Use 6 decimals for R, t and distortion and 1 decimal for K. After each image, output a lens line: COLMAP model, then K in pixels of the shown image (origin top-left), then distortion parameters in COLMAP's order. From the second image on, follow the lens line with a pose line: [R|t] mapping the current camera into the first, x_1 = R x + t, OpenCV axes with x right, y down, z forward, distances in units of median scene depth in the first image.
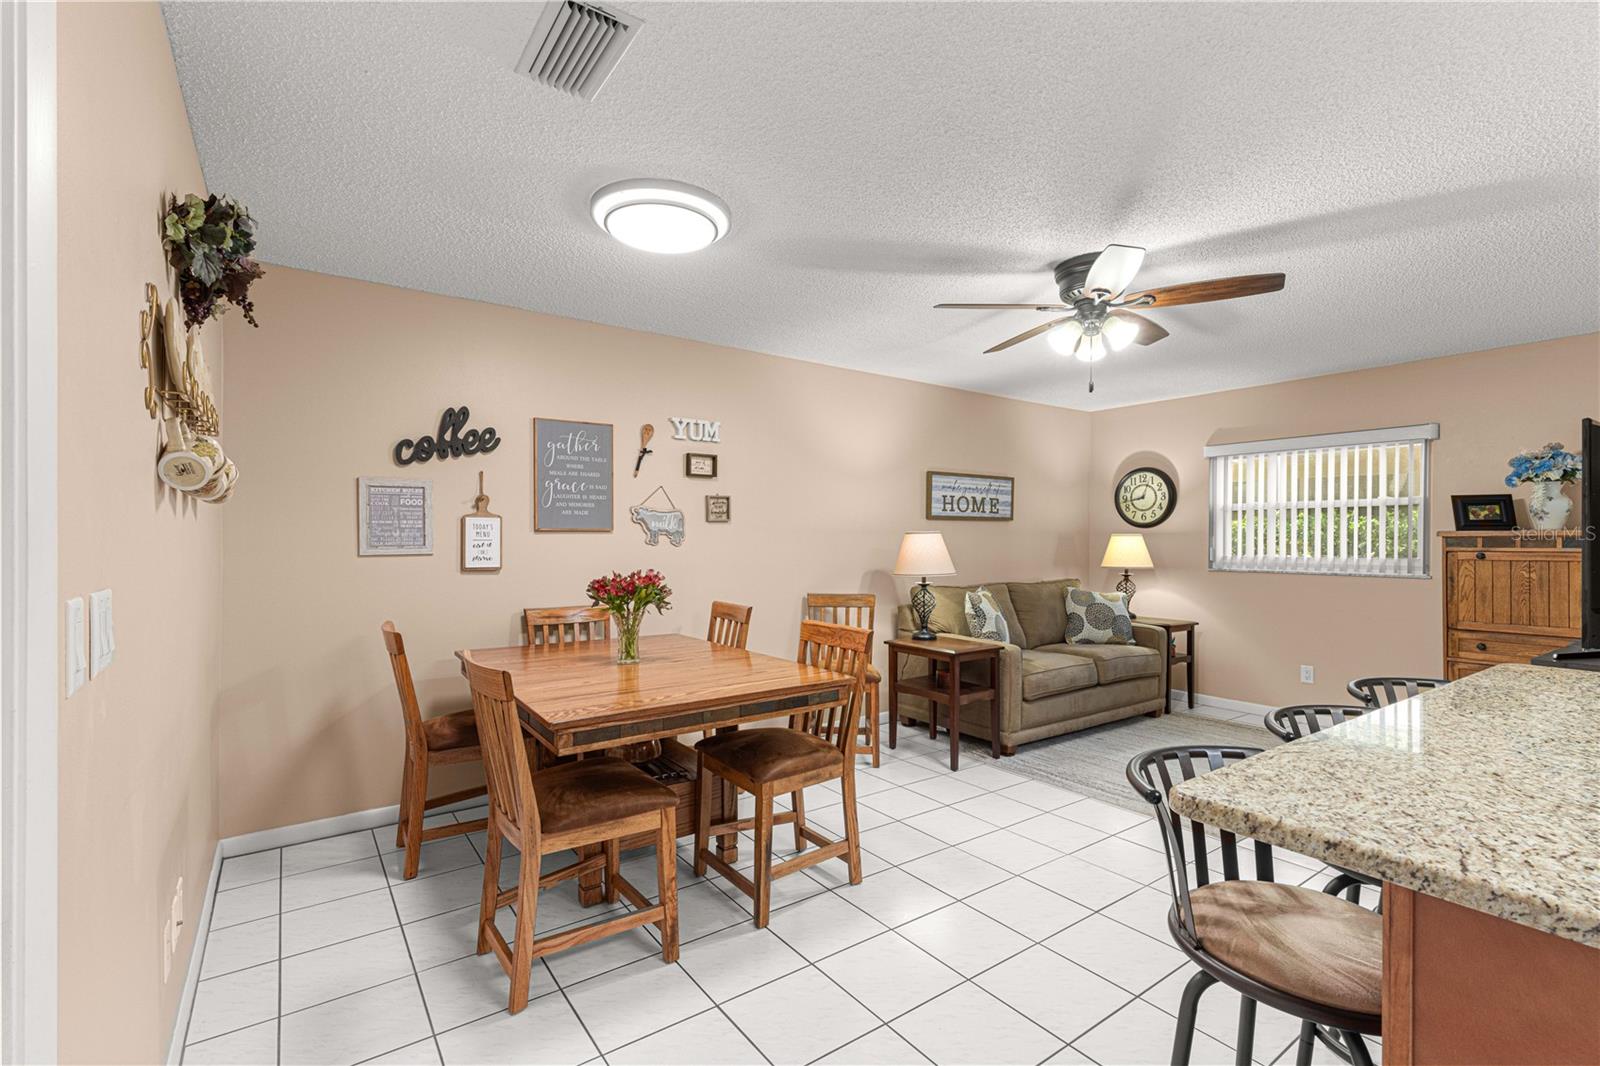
lens RADIAL K [[720.1, 0, 798.9], [0, 720.1, 542.1], [0, 0, 1]] dist [0.009450, -0.002330]
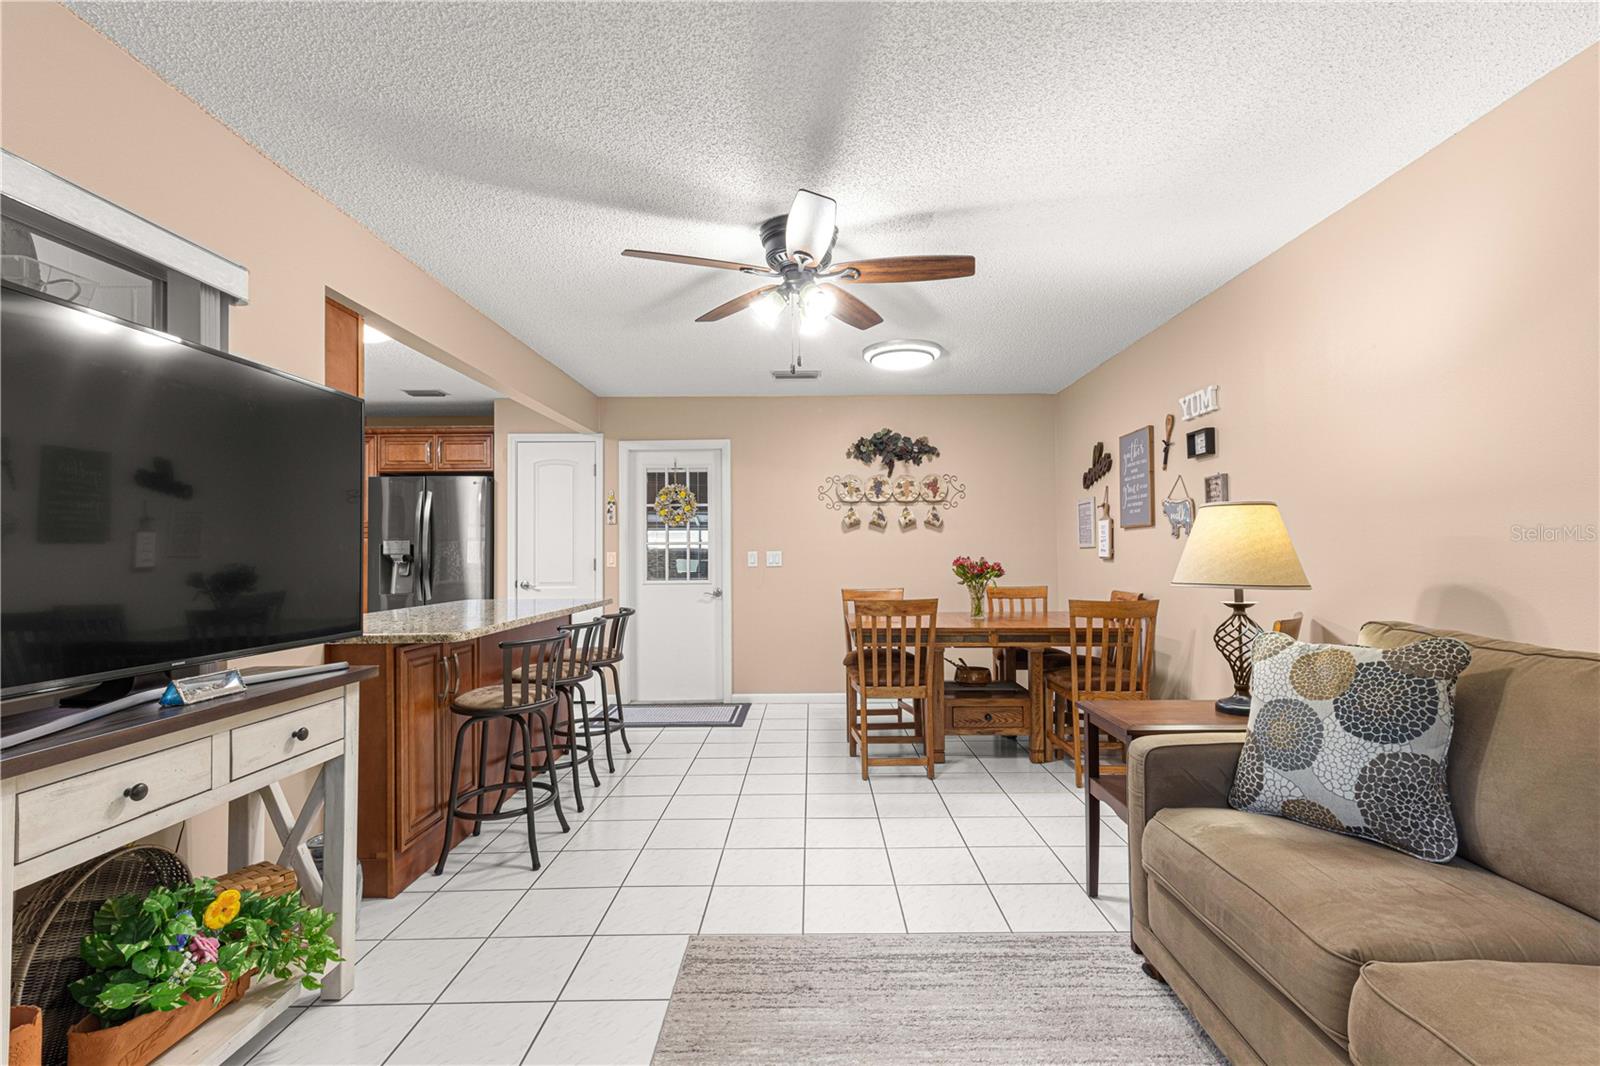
lens RADIAL K [[720.1, 0, 843.1], [0, 720.1, 544.0], [0, 0, 1]] dist [0.009450, -0.002330]
pose [[-0.589895, -0.005679, -0.807460, 0.825101], [0.003302, 0.999950, -0.009446, 0.016962], [0.807473, -0.008238, -0.589847, 1.244511]]
